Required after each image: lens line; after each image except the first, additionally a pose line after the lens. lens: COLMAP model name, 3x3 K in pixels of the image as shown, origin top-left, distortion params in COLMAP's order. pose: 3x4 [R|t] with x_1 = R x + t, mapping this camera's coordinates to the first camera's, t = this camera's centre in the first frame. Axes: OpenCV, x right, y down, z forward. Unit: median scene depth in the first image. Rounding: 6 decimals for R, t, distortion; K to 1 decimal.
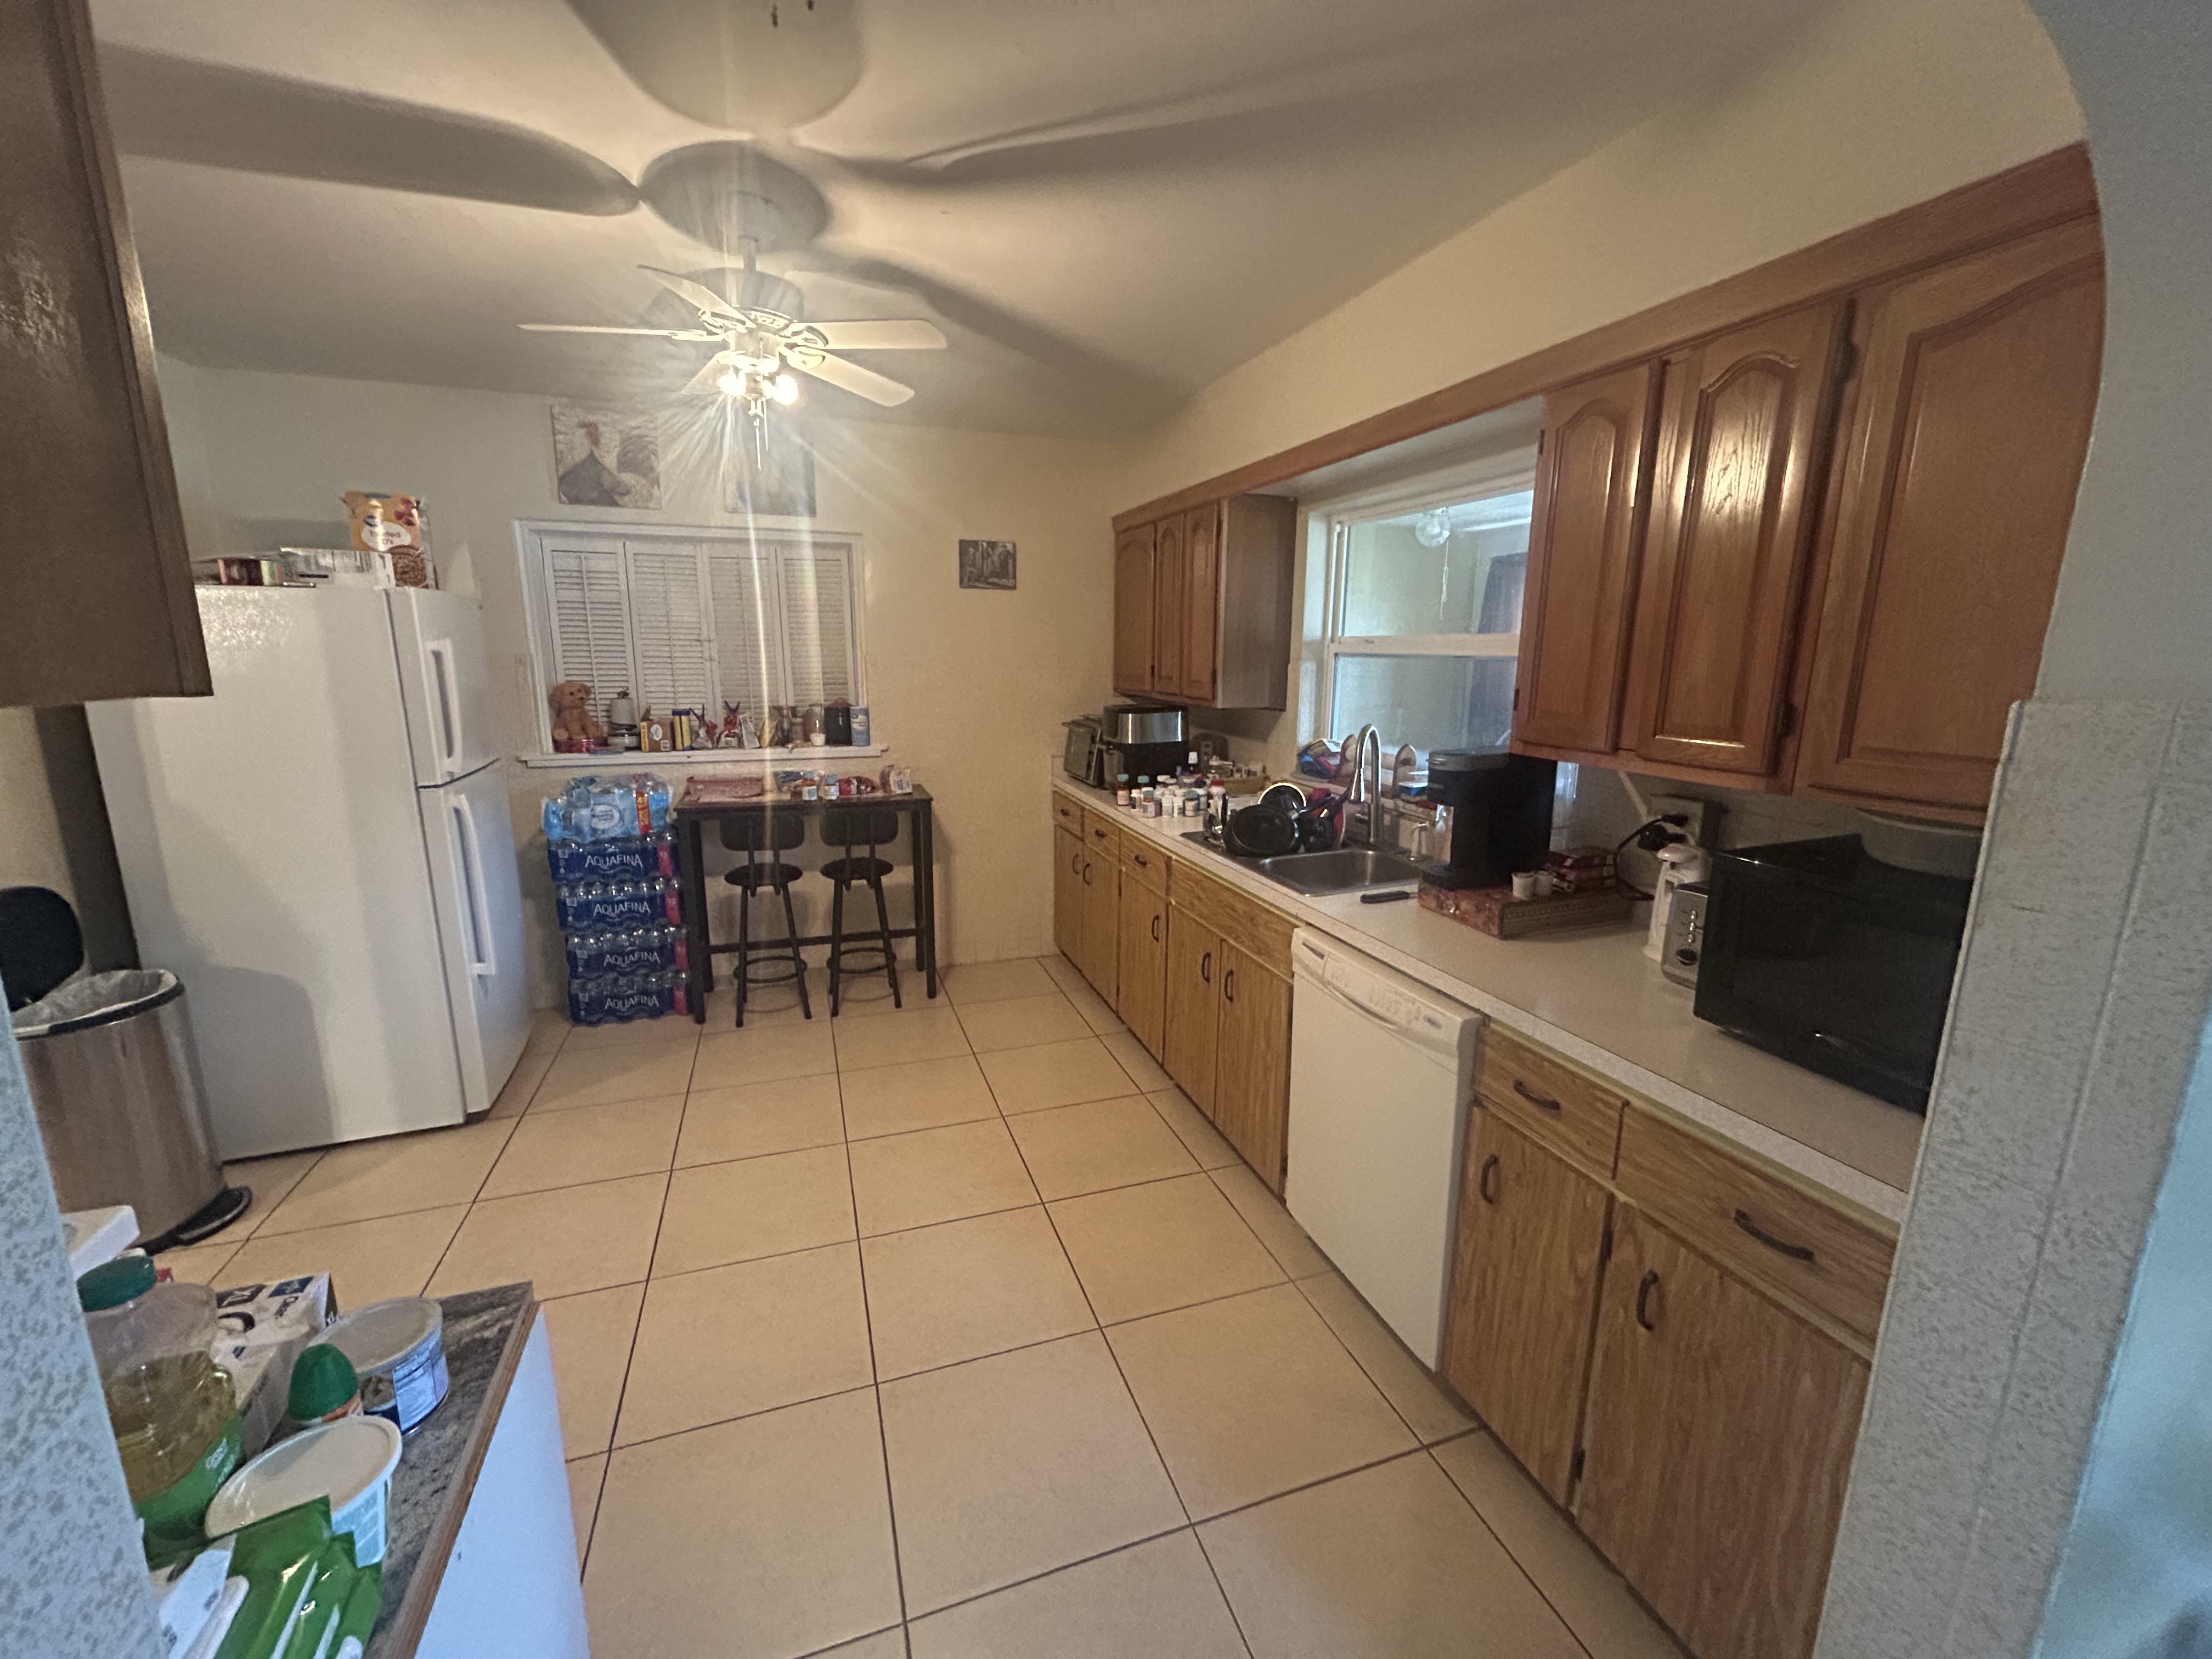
lens RADIAL K [[905.9, 0, 1115.3], [0, 905.9, 831.6], [0, 0, 1]] dist [0.002188, 0.000033]
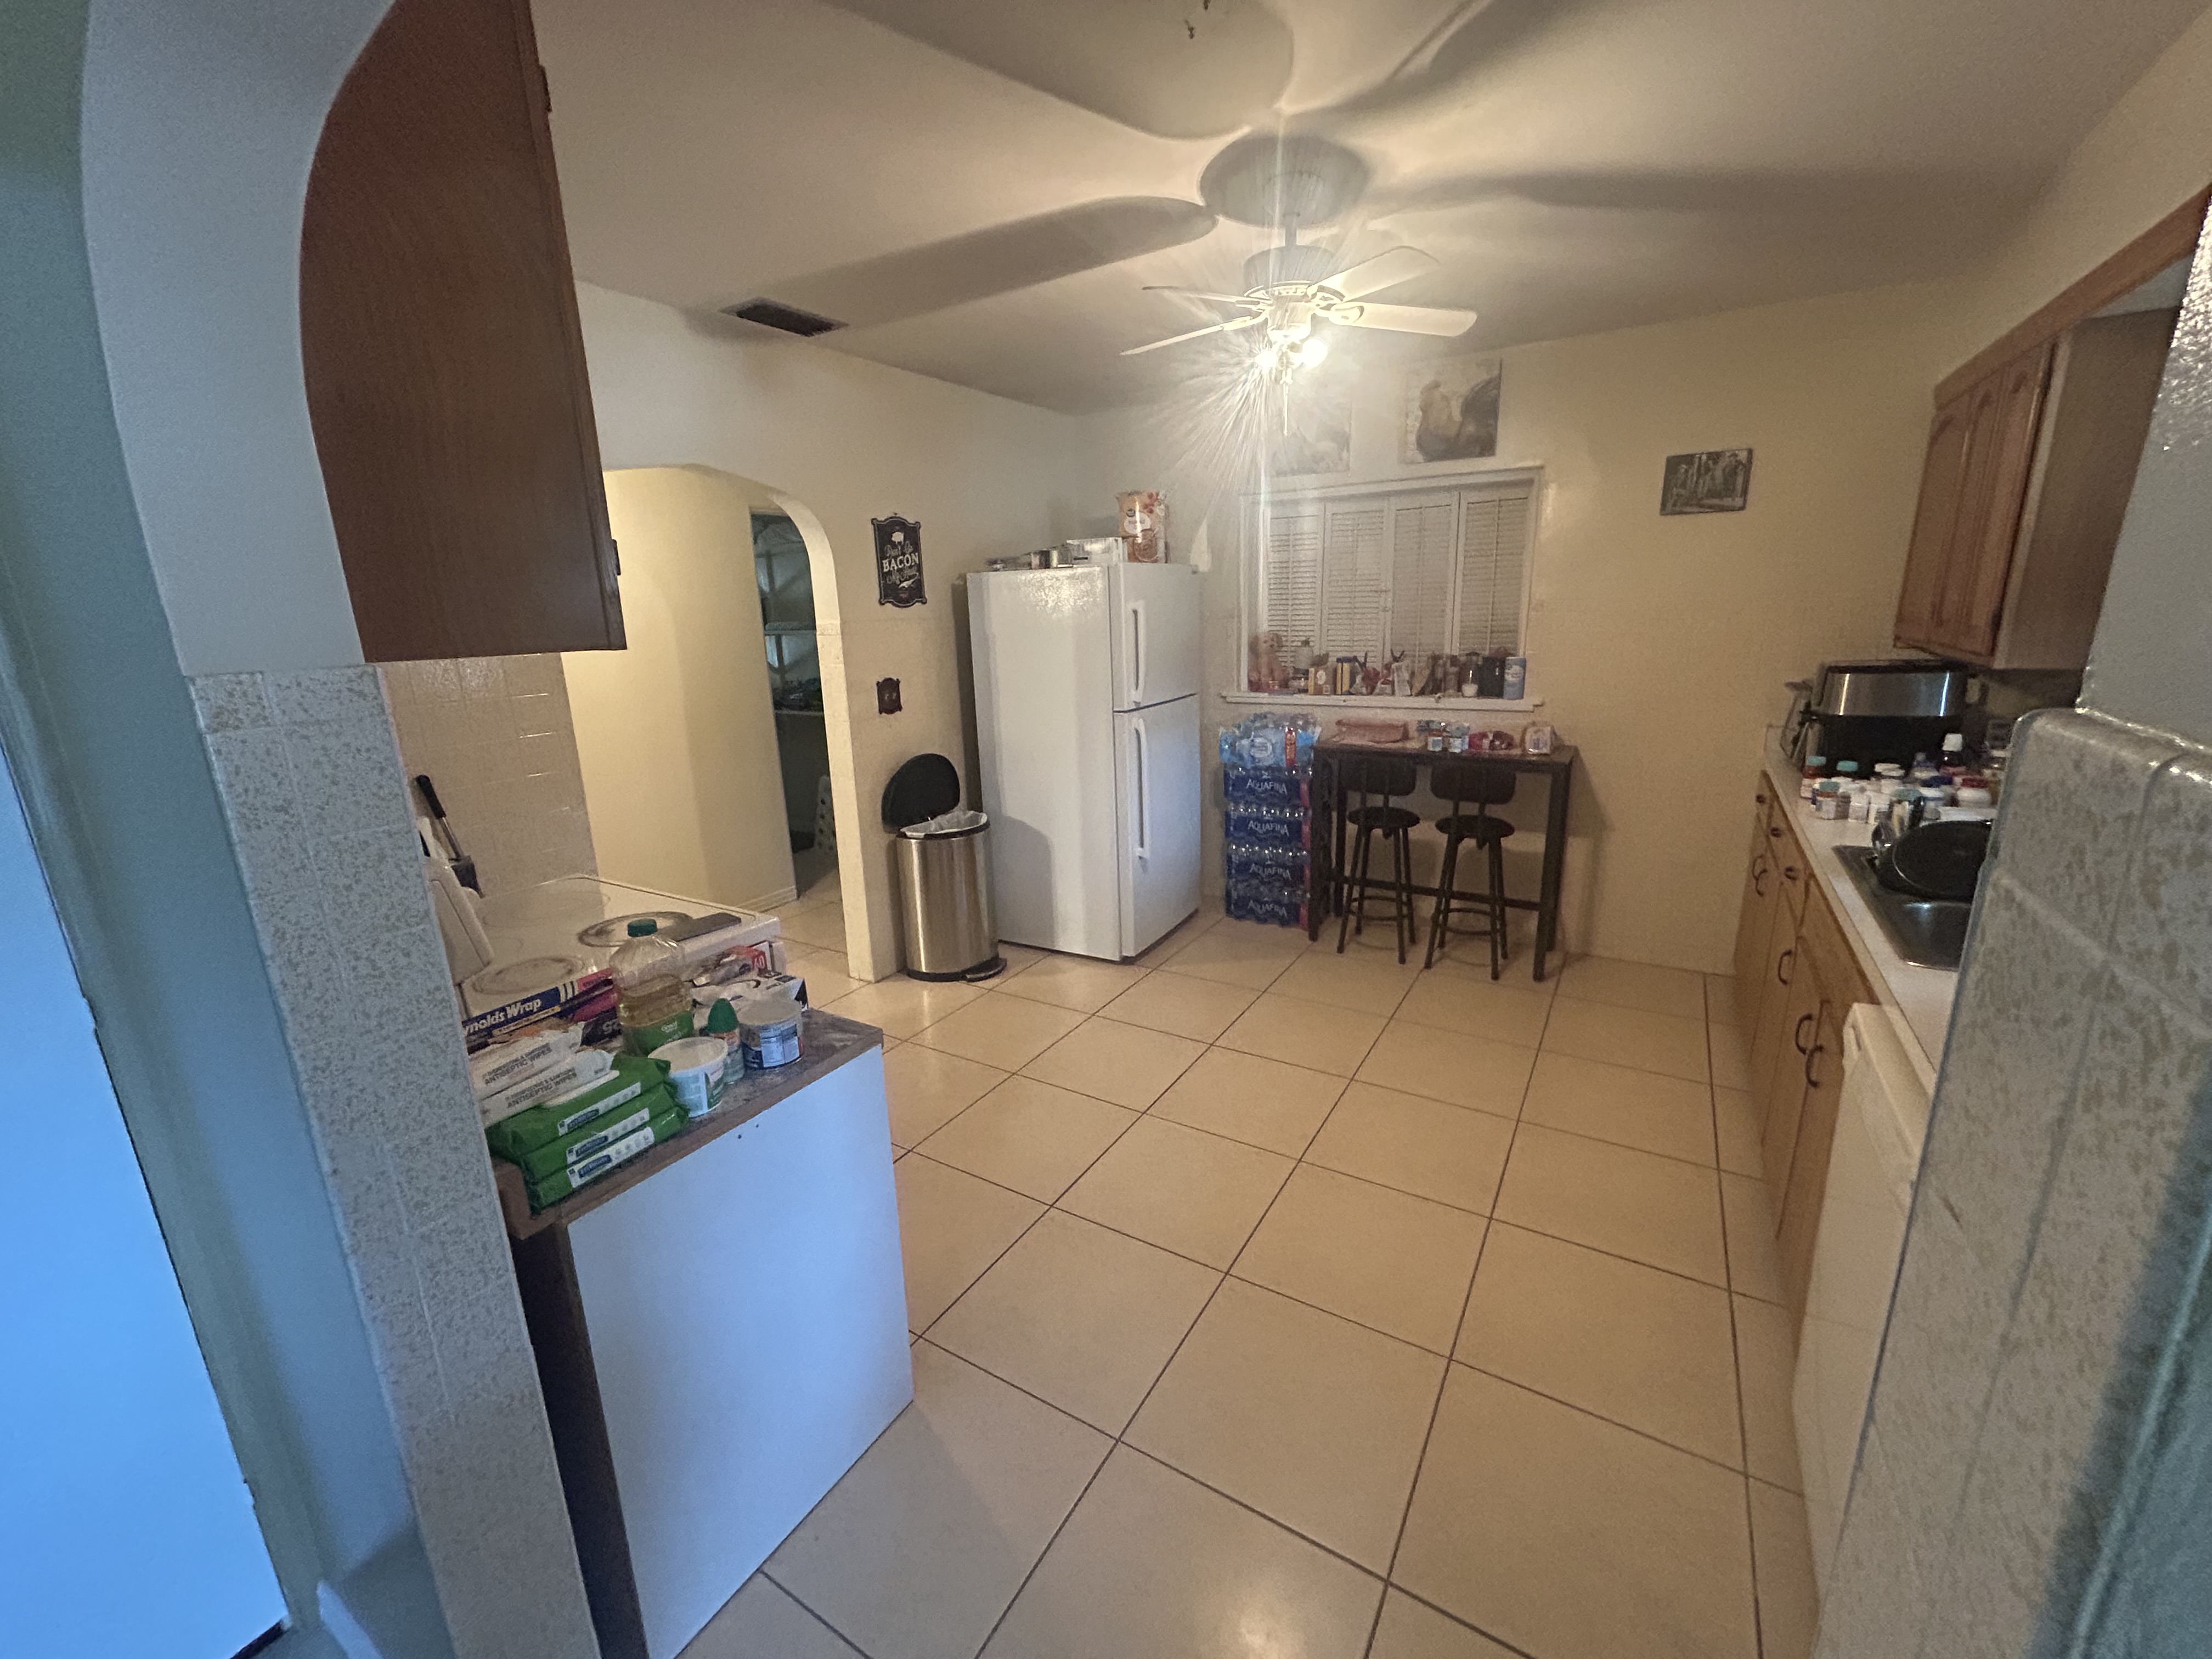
lens RADIAL K [[905.9, 0, 1099.6], [0, 905.9, 830.4], [0, 0, 1]] dist [0.002188, 0.000033]
pose [[0.627915, 0.163709, -0.760870, 0.211918], [-0.120547, 0.986286, 0.112727, -0.017012], [0.768890, 0.020938, 0.639038, 0.086275]]
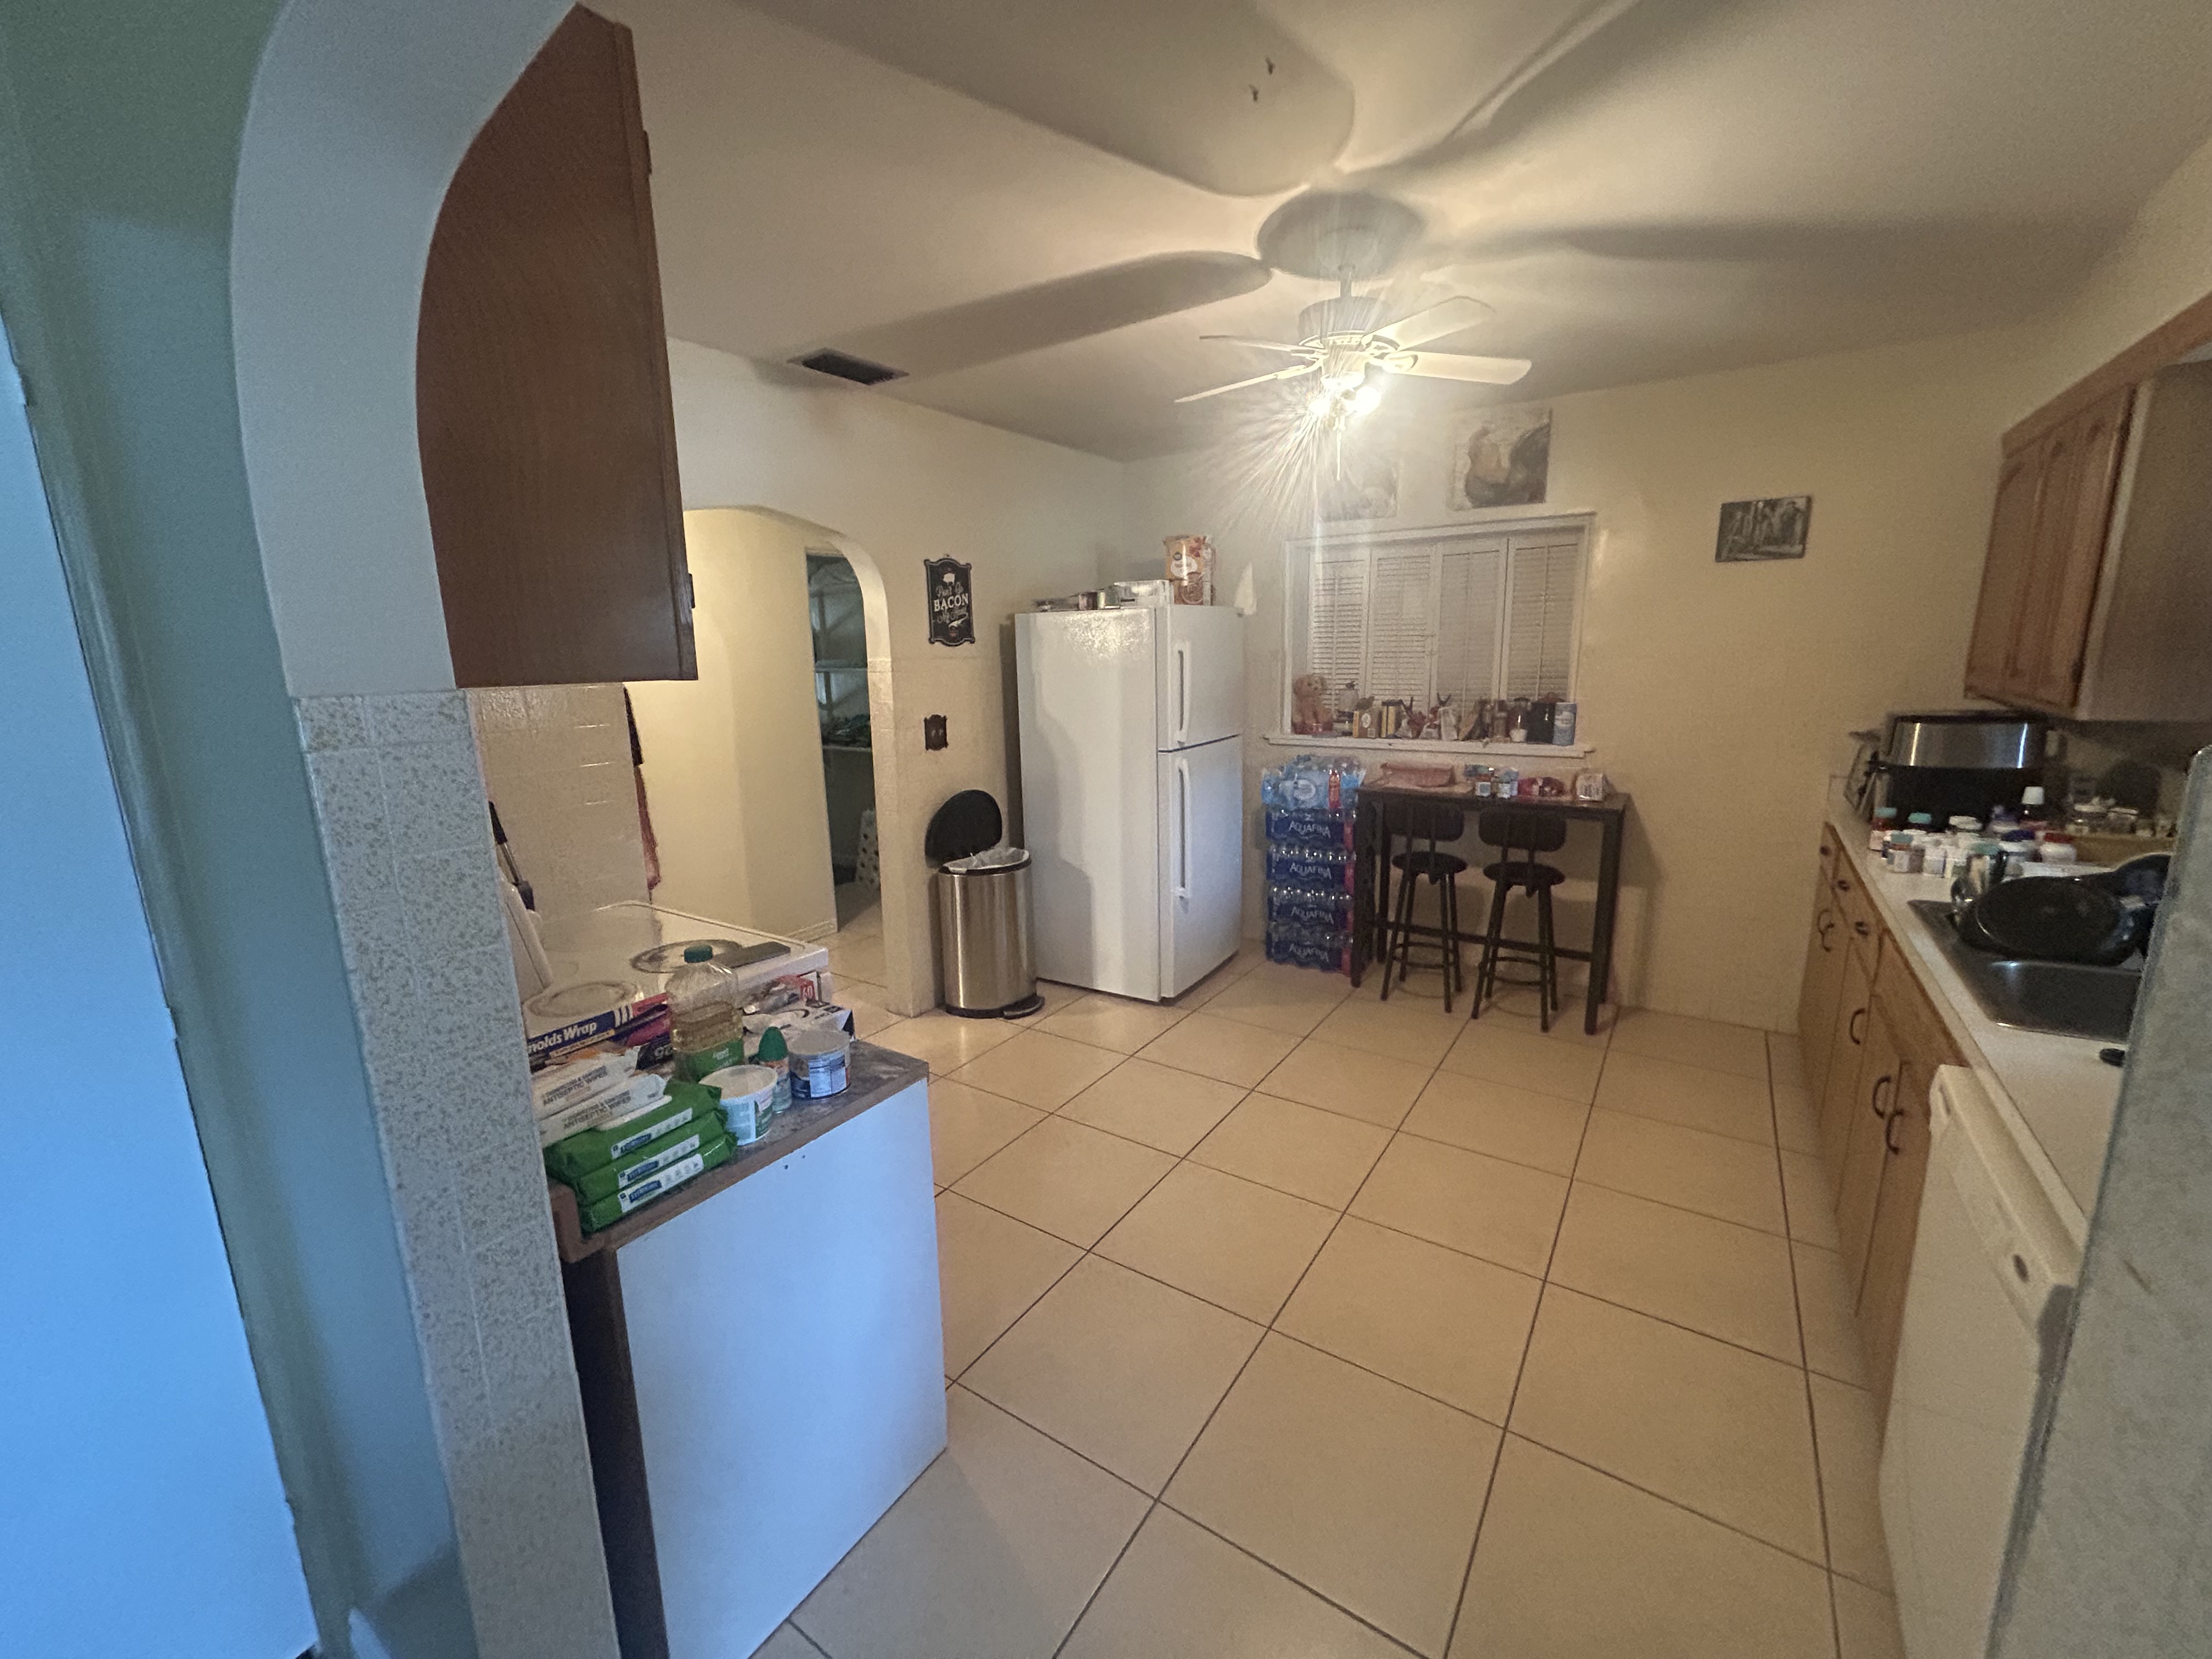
lens RADIAL K [[905.9, 0, 1098.7], [0, 905.9, 829.6], [0, 0, 1]] dist [0.002188, 0.000033]
pose [[0.594629, 0.140613, -0.791609, 0.206515], [-0.136542, 0.987947, 0.072922, -0.013862], [0.792321, 0.064727, 0.606661, 0.080210]]
